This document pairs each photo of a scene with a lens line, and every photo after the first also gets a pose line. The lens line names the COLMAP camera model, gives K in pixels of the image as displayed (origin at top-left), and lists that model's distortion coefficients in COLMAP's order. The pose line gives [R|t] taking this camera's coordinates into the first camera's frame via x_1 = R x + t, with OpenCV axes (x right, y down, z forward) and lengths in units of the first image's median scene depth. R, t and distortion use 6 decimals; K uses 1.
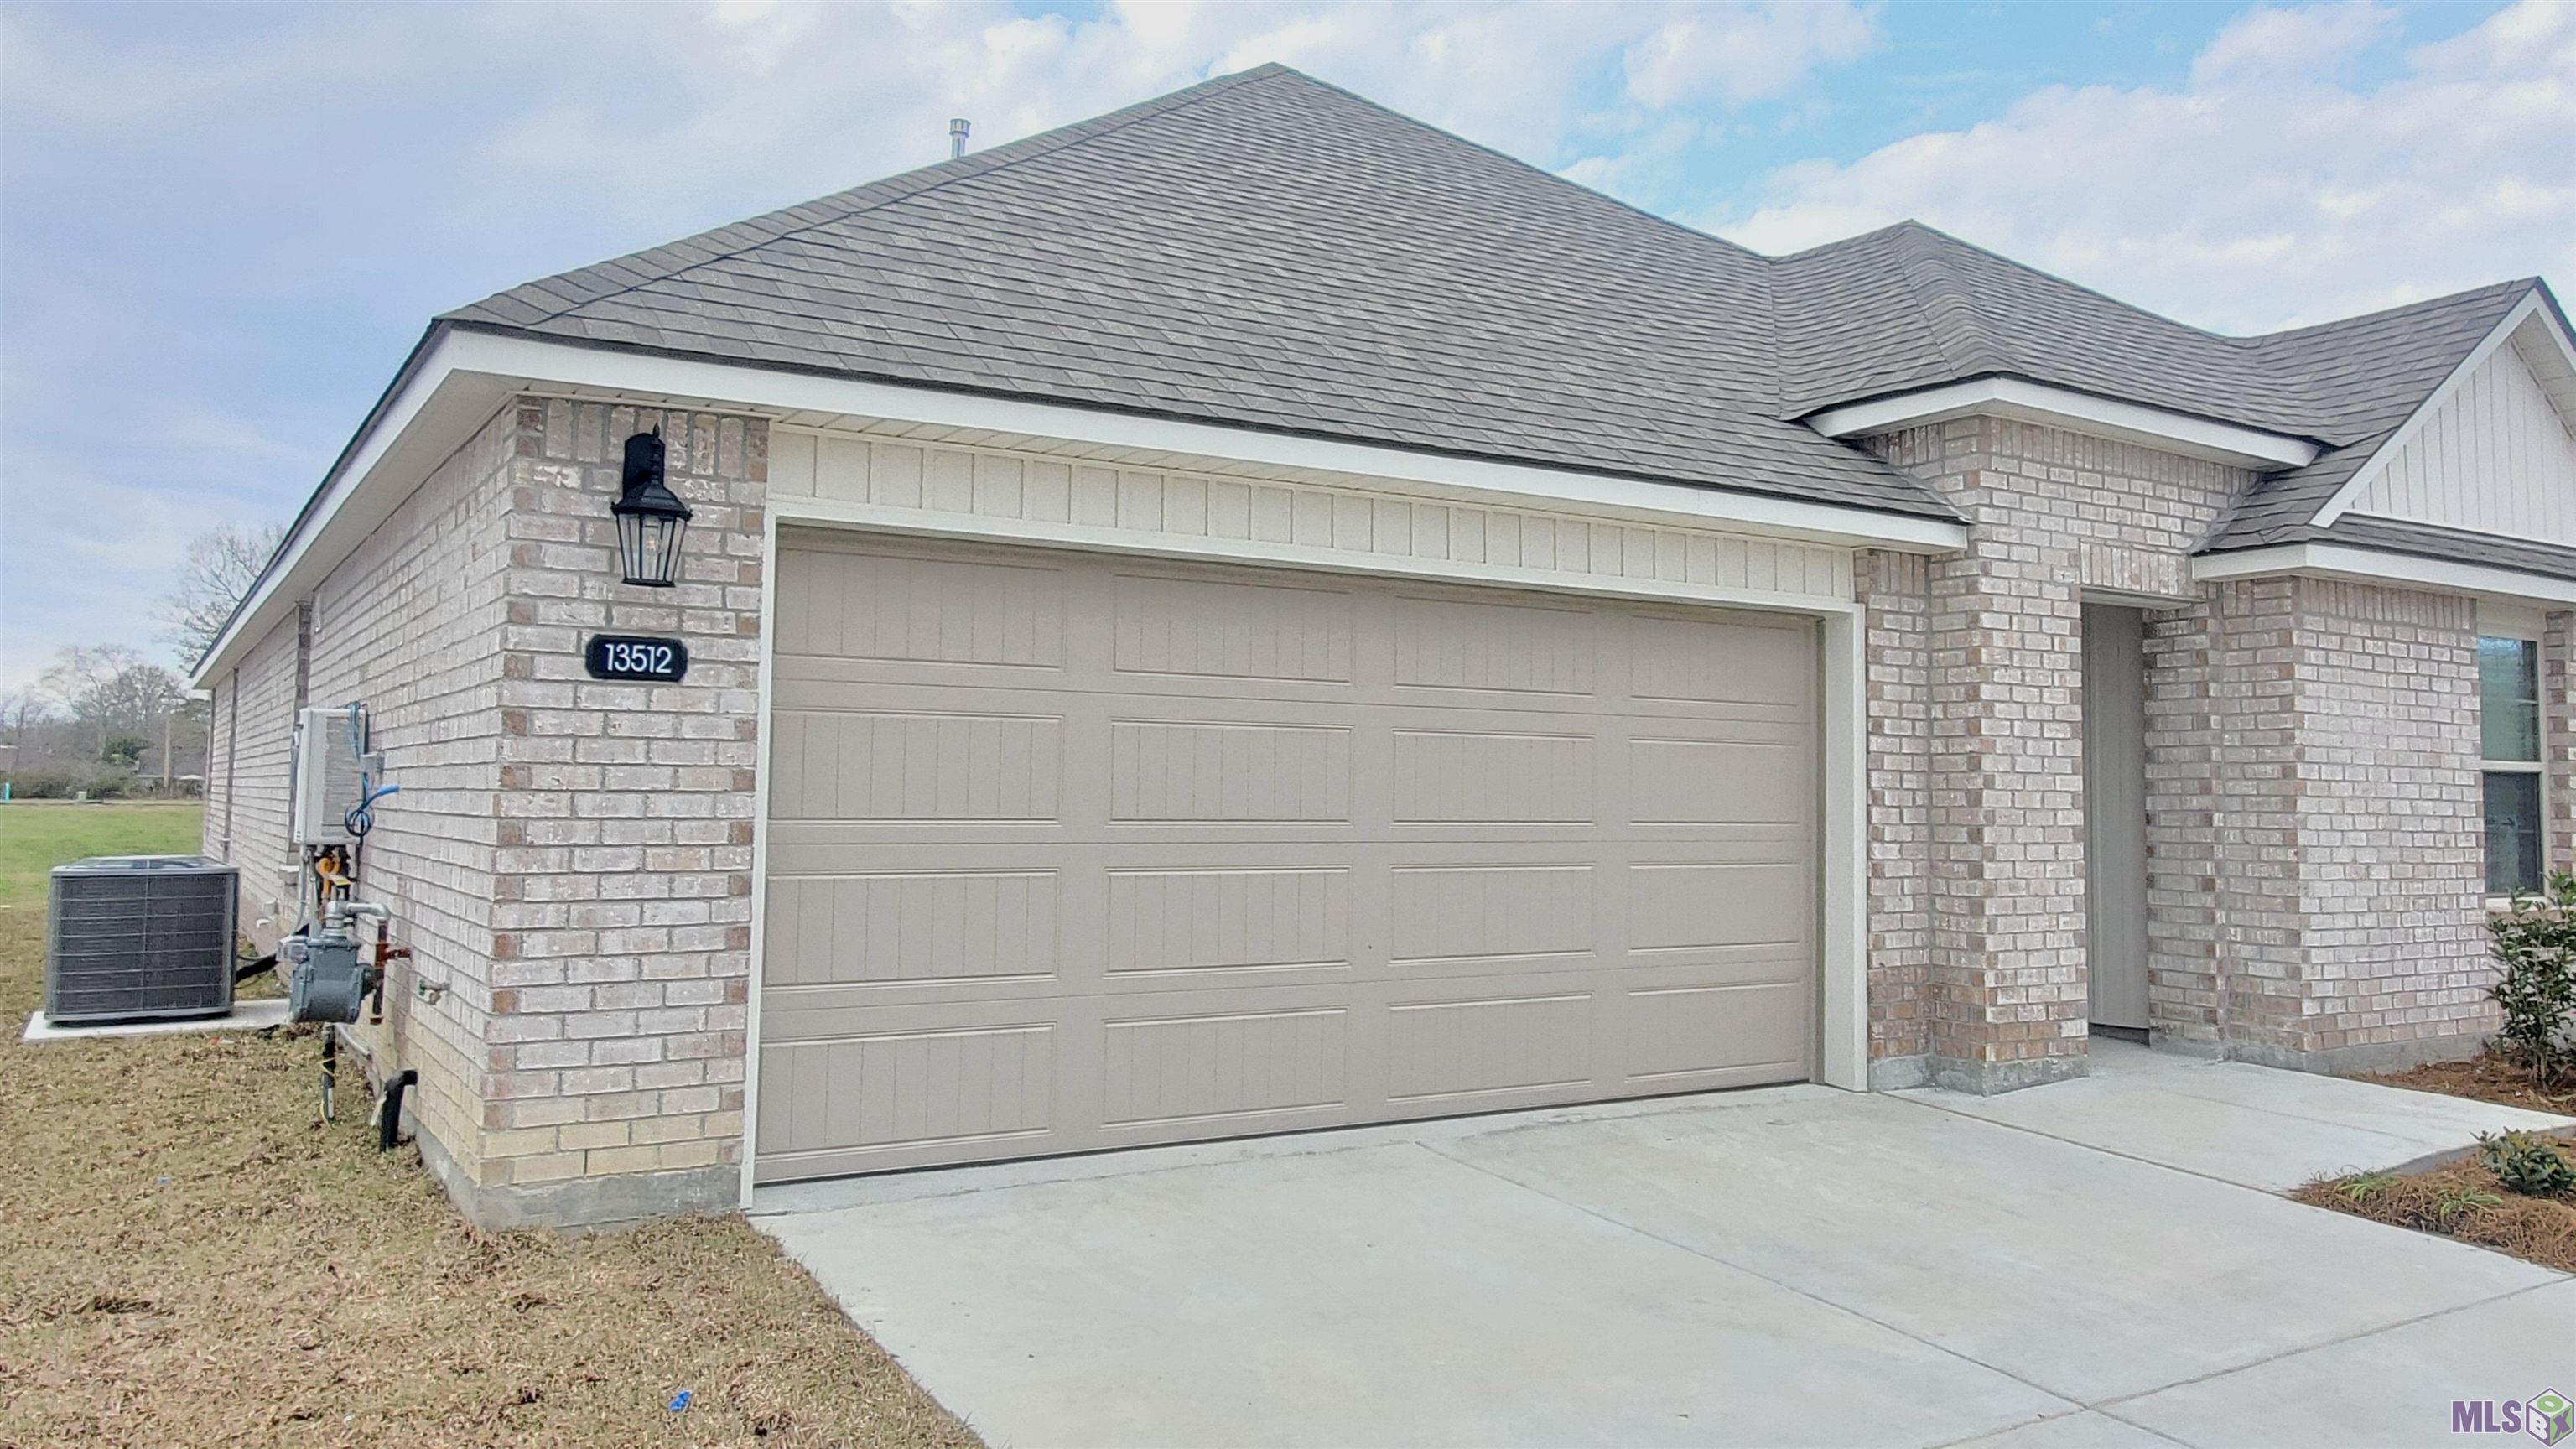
lens RADIAL K [[1897.3, 0, 1293.9], [0, 1897.3, 720.4], [0, 0, 1]] dist [0.013769, -0.005806]
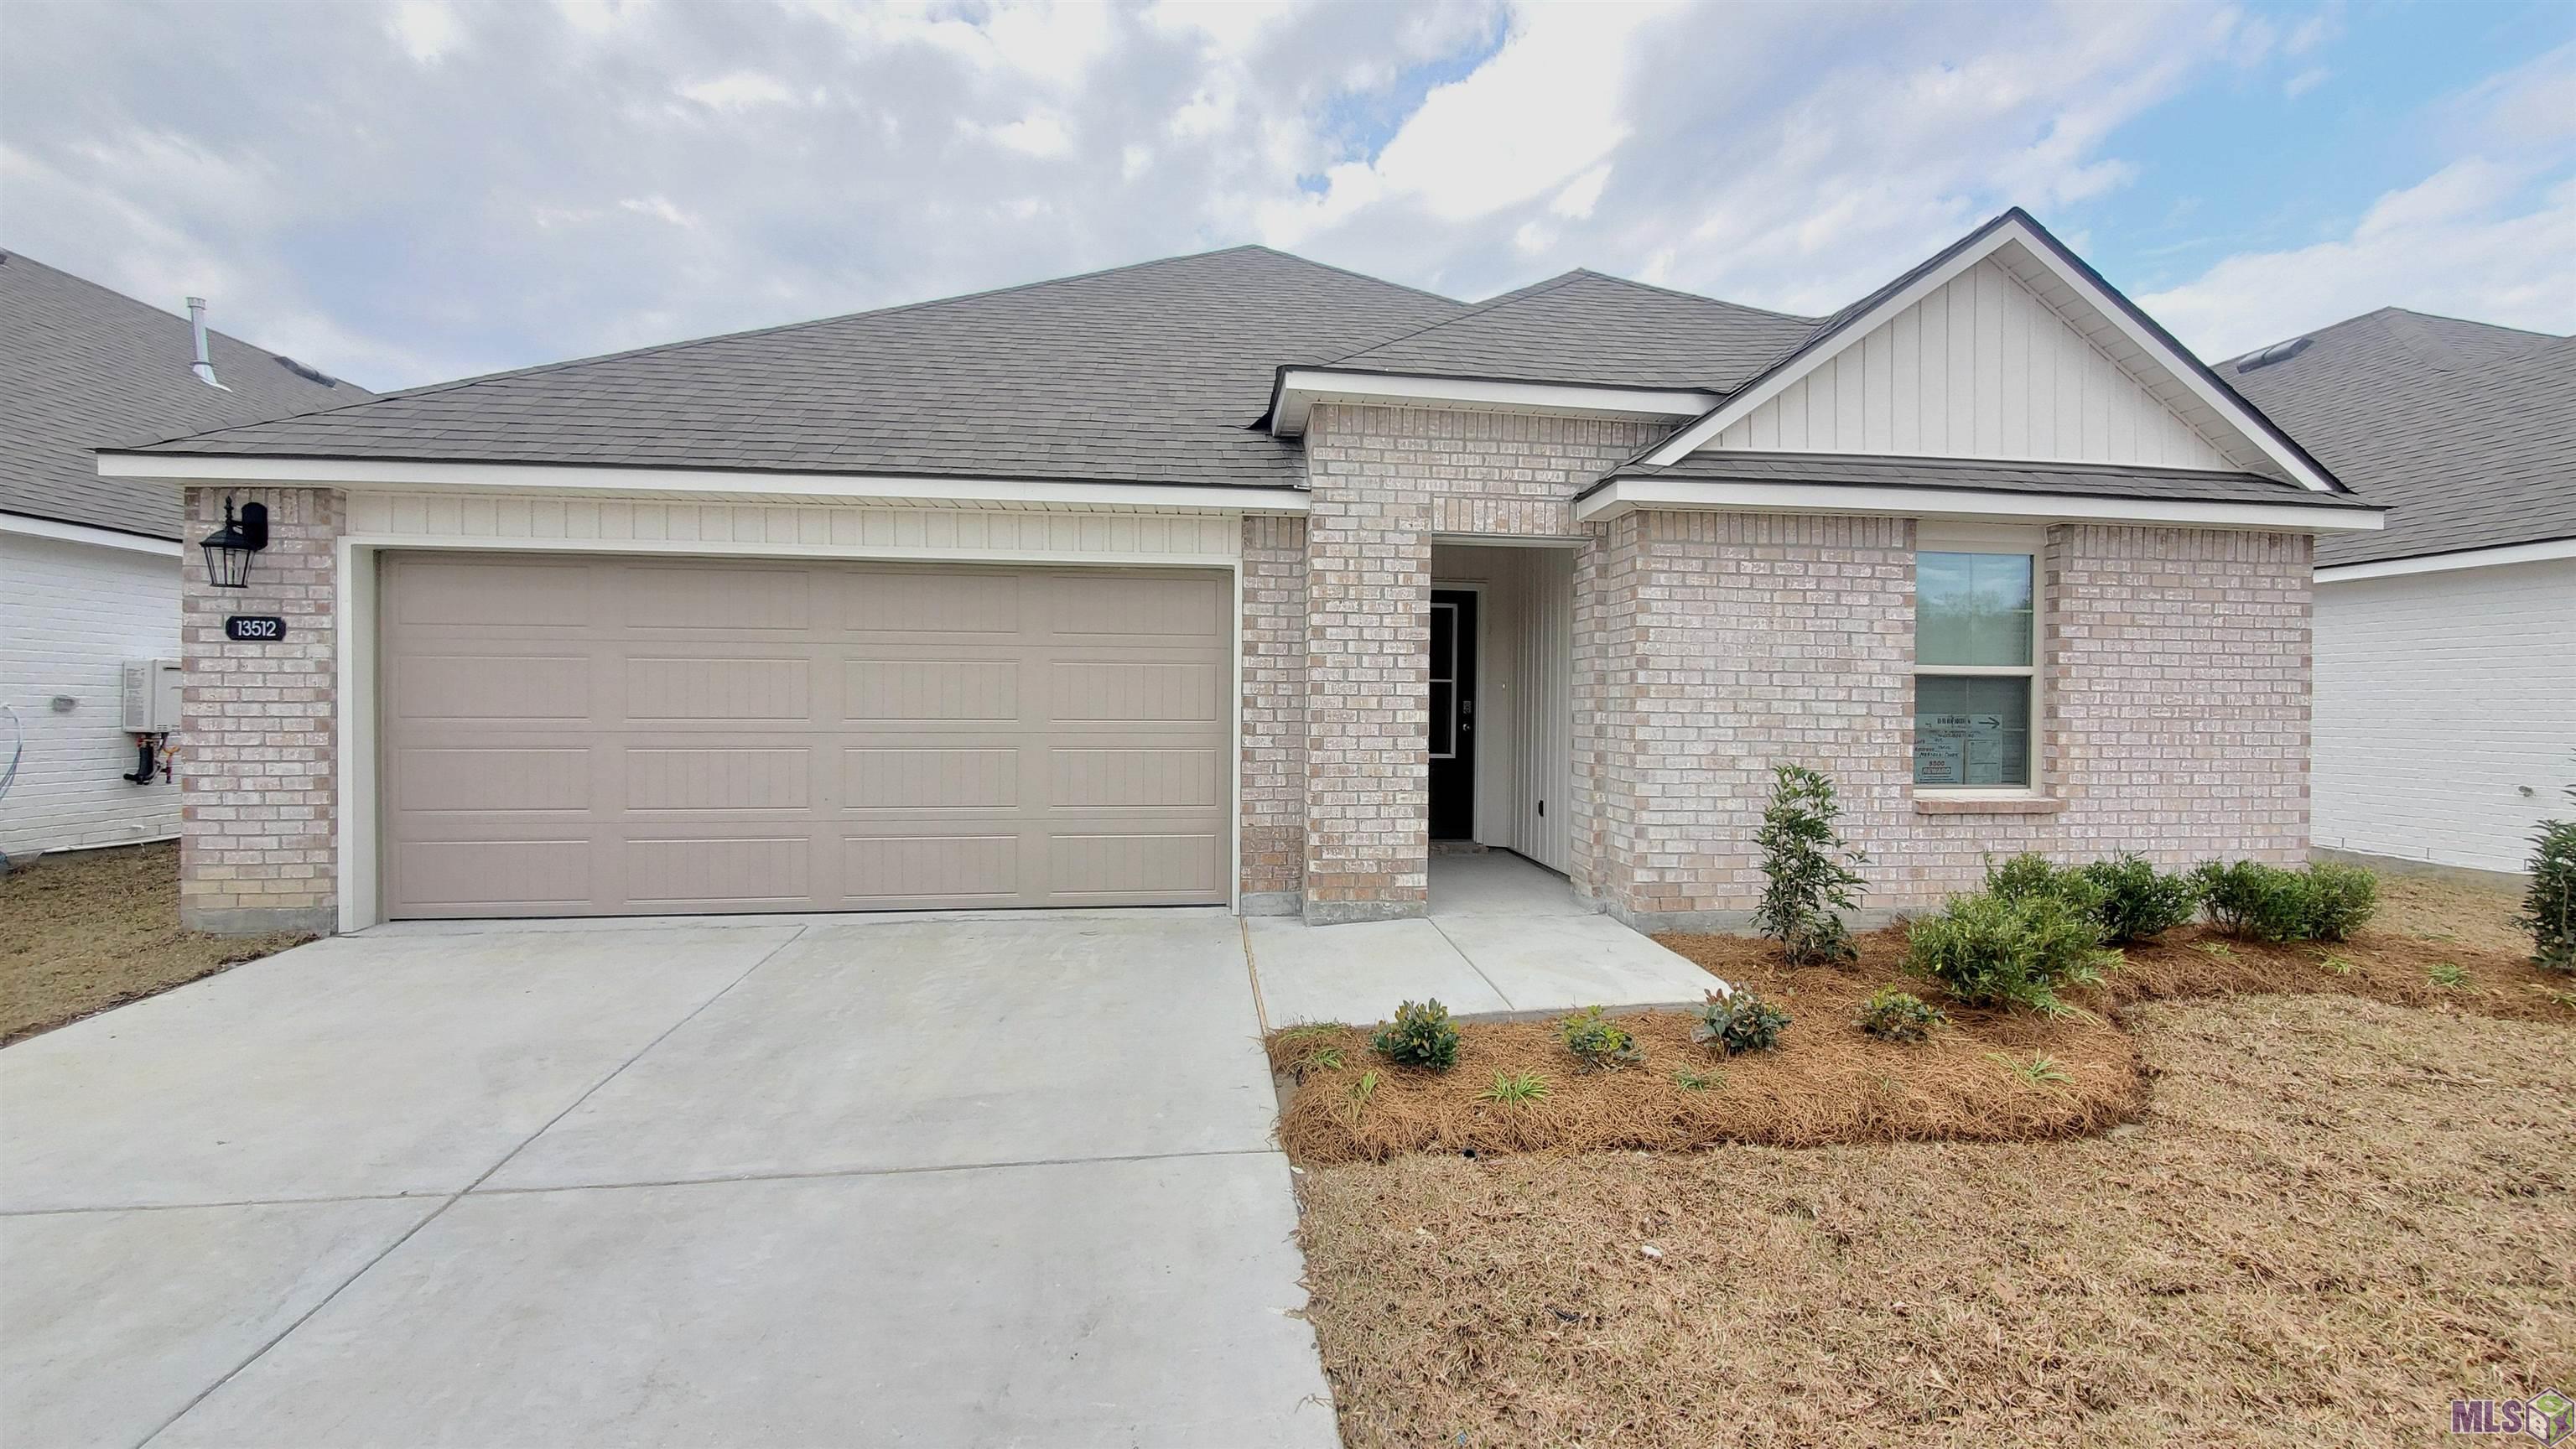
lens RADIAL K [[988.7, 0, 1287.6], [0, 988.7, 732.2], [0, 0, 1]] dist [-0.001202, -0.003543]
pose [[0.905108, 0.006360, -0.425134, 0.623768], [0.021419, 0.997937, 0.060529, 0.020157], [0.424642, -0.063891, 0.903104, 0.371584]]
